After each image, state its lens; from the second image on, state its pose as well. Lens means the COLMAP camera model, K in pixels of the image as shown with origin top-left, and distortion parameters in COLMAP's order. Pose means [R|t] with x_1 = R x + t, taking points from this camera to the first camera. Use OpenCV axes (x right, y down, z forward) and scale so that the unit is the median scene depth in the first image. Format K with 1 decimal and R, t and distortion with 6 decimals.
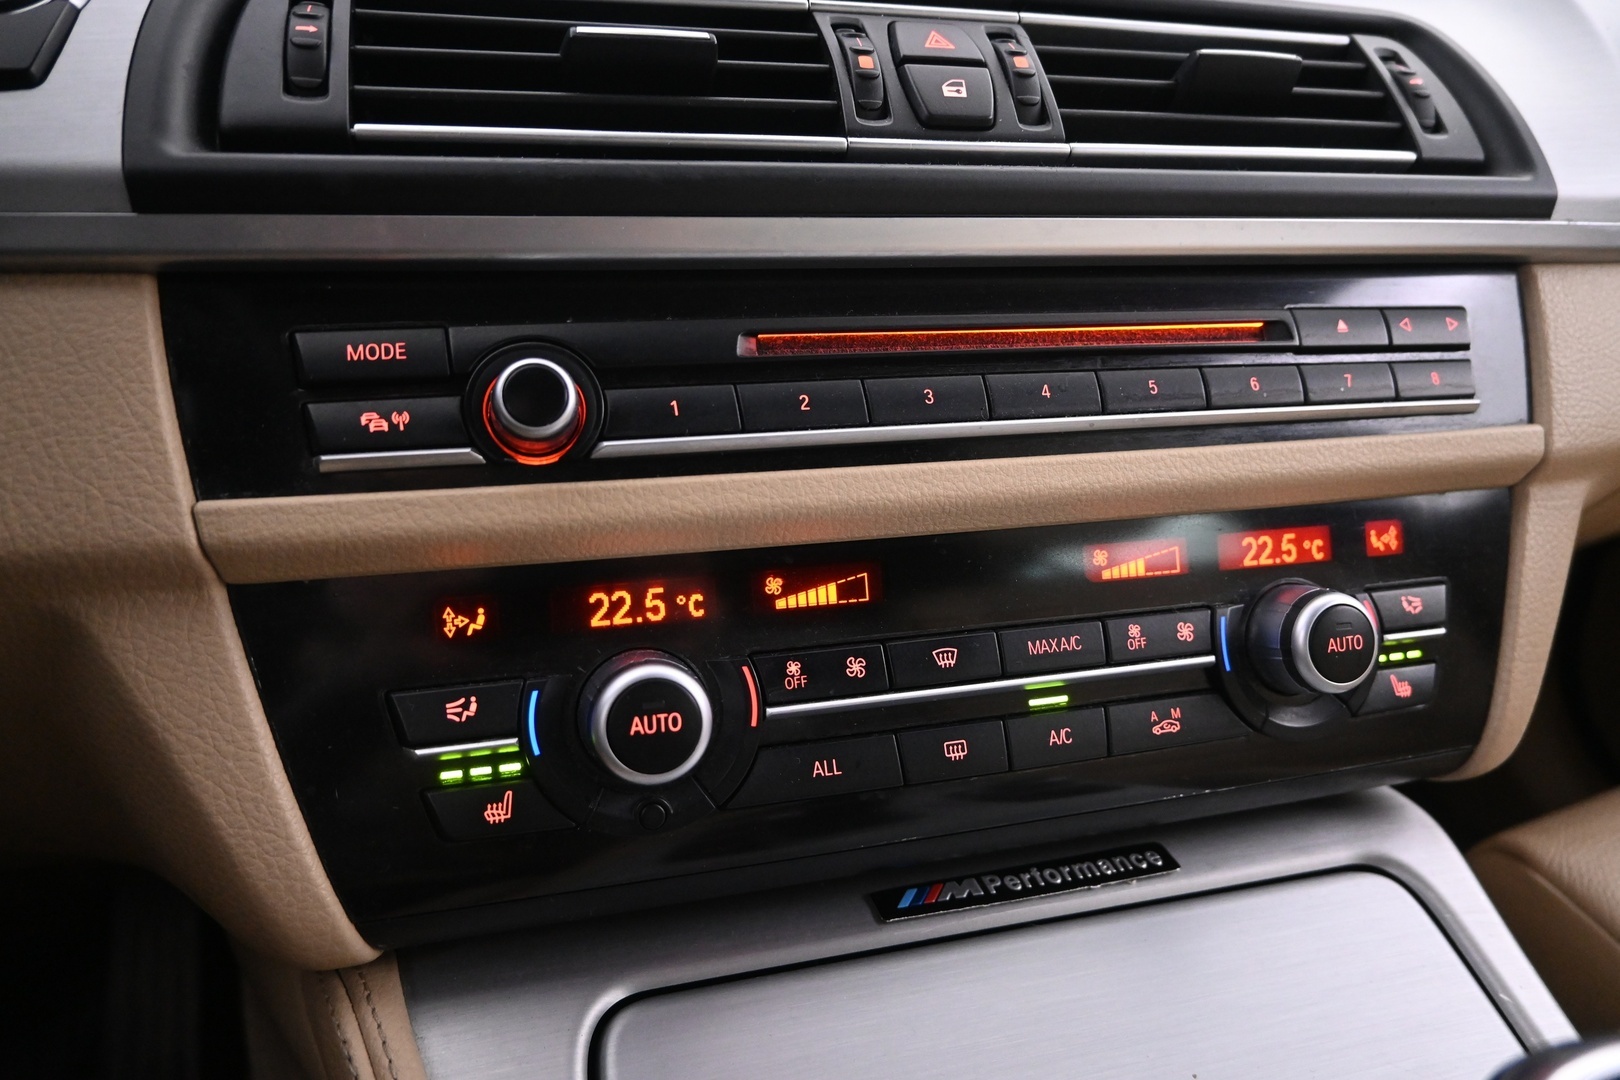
lens RADIAL K [[1116.1, 0, 818.7], [0, 1116.1, 542.3], [0, 0, 1]] dist [-0.007754, 0.012360]
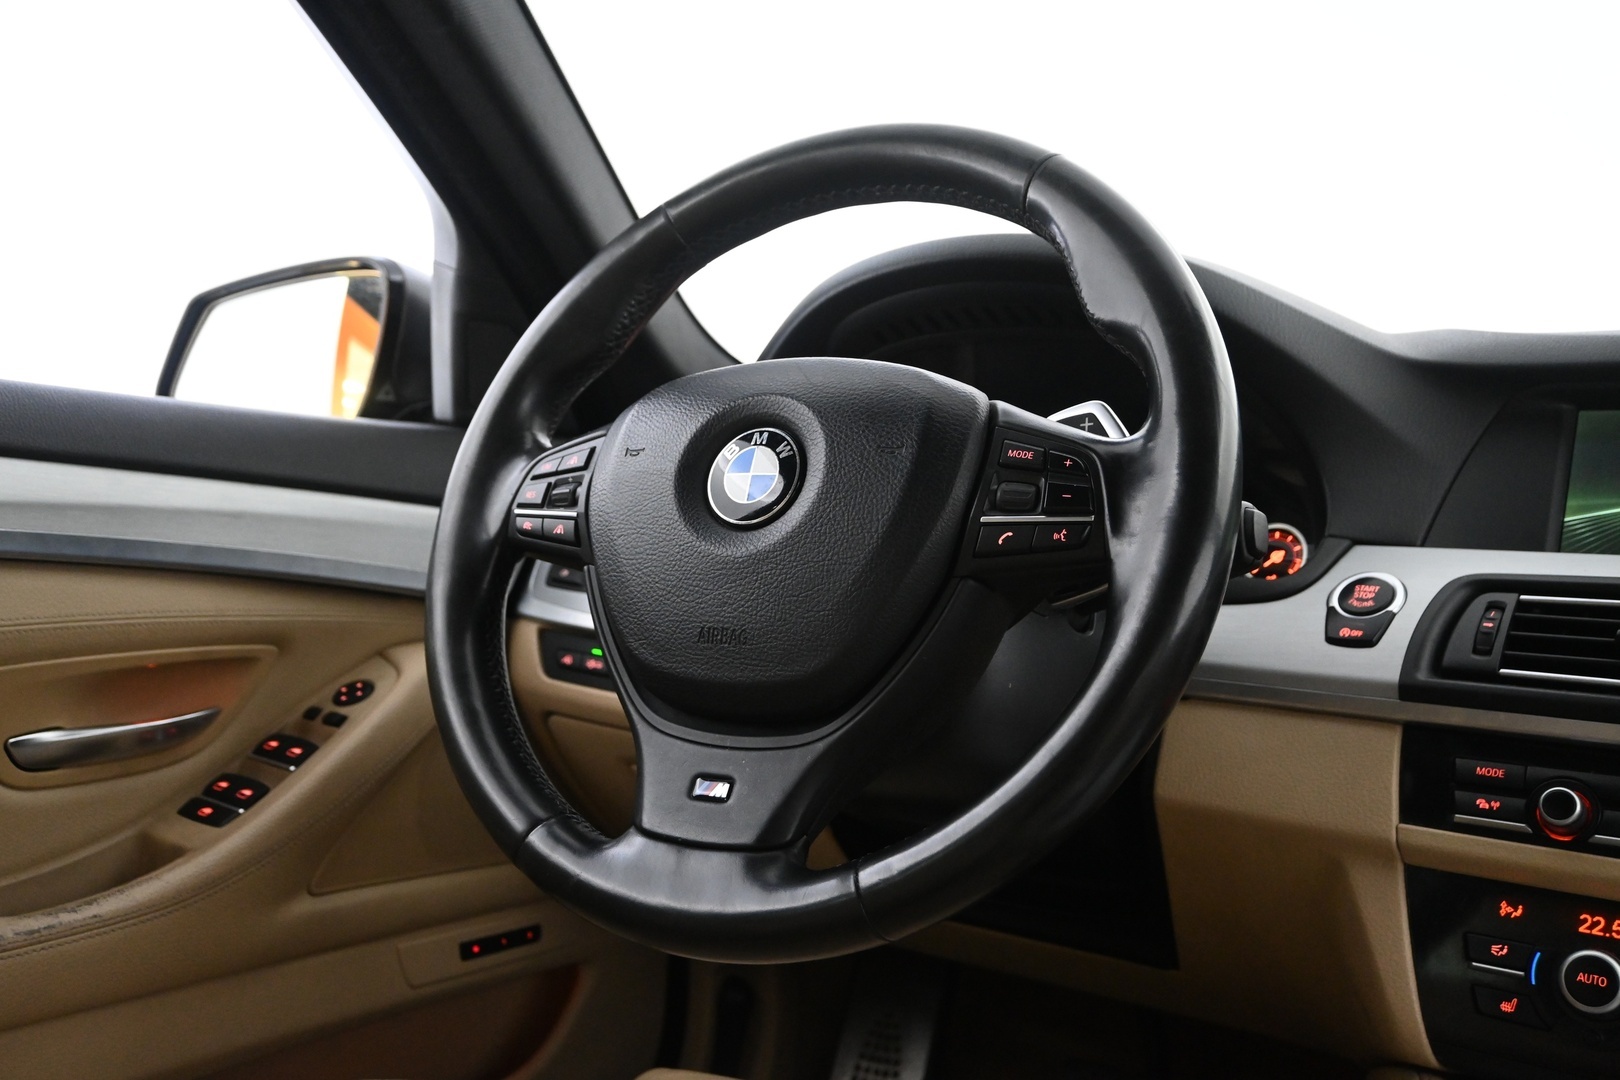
lens RADIAL K [[1423.3, 0, 826.5], [0, 1423.3, 540.7], [0, 0, 1]] dist [0.010220, -0.005413]
pose [[0.591595, 0.025482, -0.805832, 1.026905], [-0.268631, 0.948618, -0.167216, 0.204828], [0.760166, 0.315396, 0.568043, -1.638767]]
